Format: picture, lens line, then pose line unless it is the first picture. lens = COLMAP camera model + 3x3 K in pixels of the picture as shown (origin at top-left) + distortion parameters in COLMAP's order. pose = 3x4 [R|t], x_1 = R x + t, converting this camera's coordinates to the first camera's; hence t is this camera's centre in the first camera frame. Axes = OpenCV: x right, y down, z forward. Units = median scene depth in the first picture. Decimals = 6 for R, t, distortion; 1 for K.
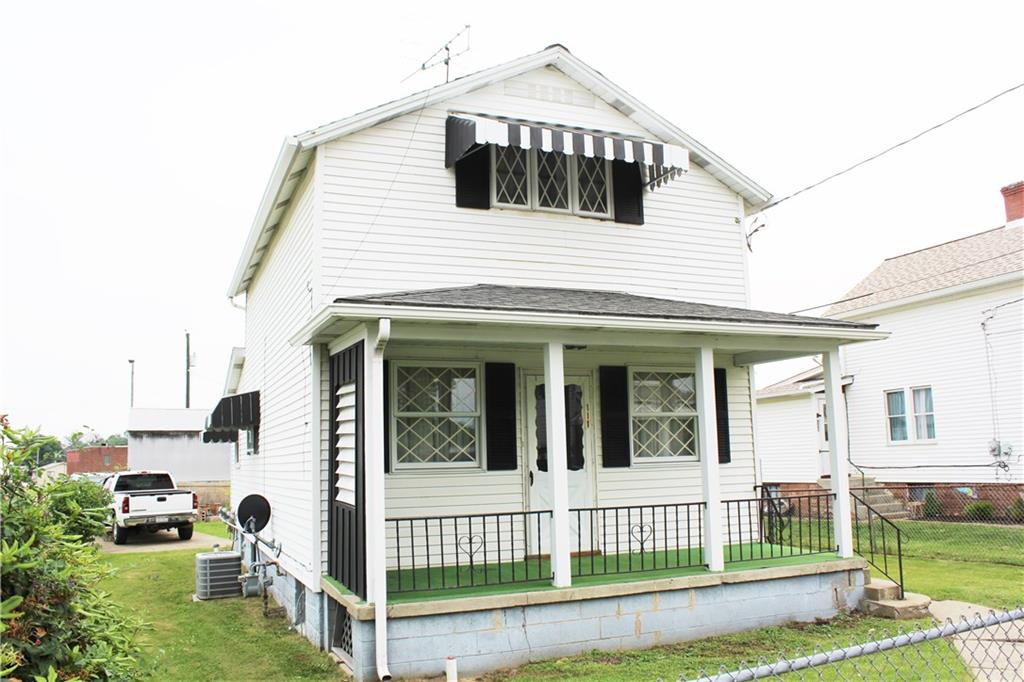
lens RADIAL K [[838.6, 0, 516.9], [0, 838.6, 344.8], [0, 0, 1]] dist [-0.121641, 0.071004]
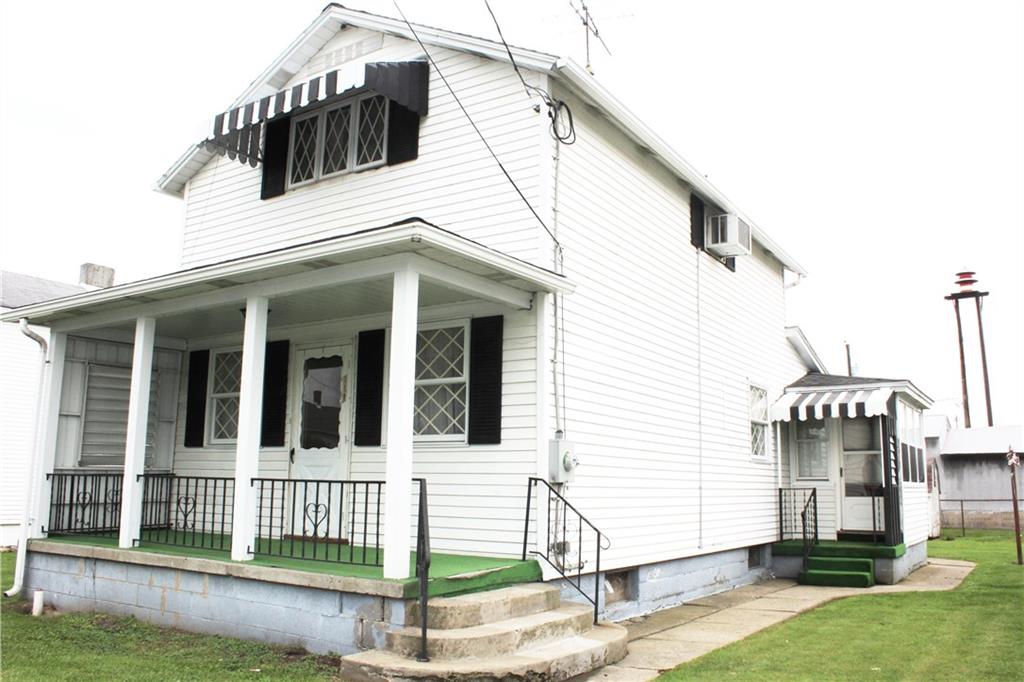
lens RADIAL K [[838.6, 0, 508.0], [0, 838.6, 338.2], [0, 0, 1]] dist [-0.121641, 0.071004]
pose [[0.564980, -0.111366, -0.817554, 0.938629], [0.082609, 0.993506, -0.078245, 0.117527], [0.820959, -0.023330, 0.570511, 0.642759]]
